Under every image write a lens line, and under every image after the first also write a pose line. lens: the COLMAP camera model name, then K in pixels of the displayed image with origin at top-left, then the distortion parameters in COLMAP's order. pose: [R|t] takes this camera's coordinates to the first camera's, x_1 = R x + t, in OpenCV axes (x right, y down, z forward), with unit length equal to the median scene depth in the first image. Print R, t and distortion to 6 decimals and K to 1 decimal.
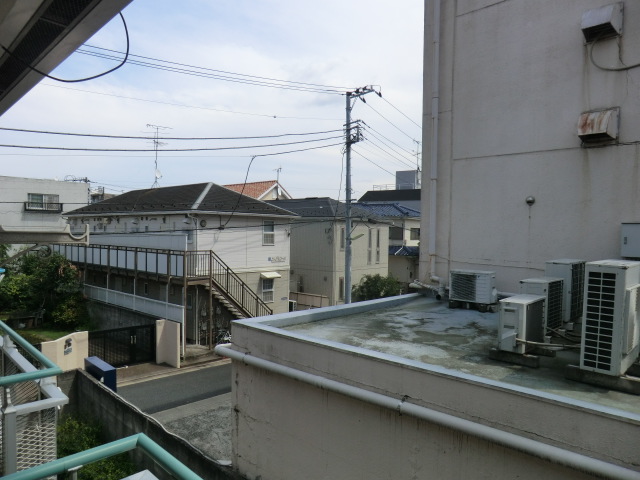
lens RADIAL K [[452.5, 0, 315.6], [0, 452.5, 248.2], [0, 0, 1]] dist [-0.095637, 0.075068]
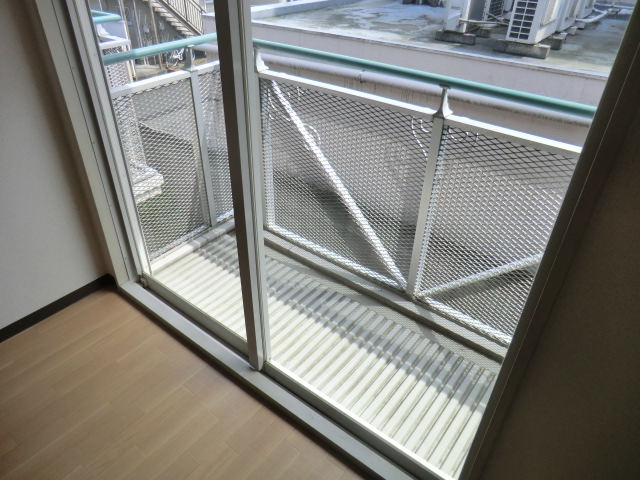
lens RADIAL K [[452.5, 0, 315.6], [0, 452.5, 248.2], [0, 0, 1]] dist [-0.095637, 0.075068]
pose [[0.992415, -0.074417, 0.097849, -0.061662], [0.007538, 0.831295, 0.555780, 0.043233], [-0.122701, -0.550827, 0.825551, -0.181128]]
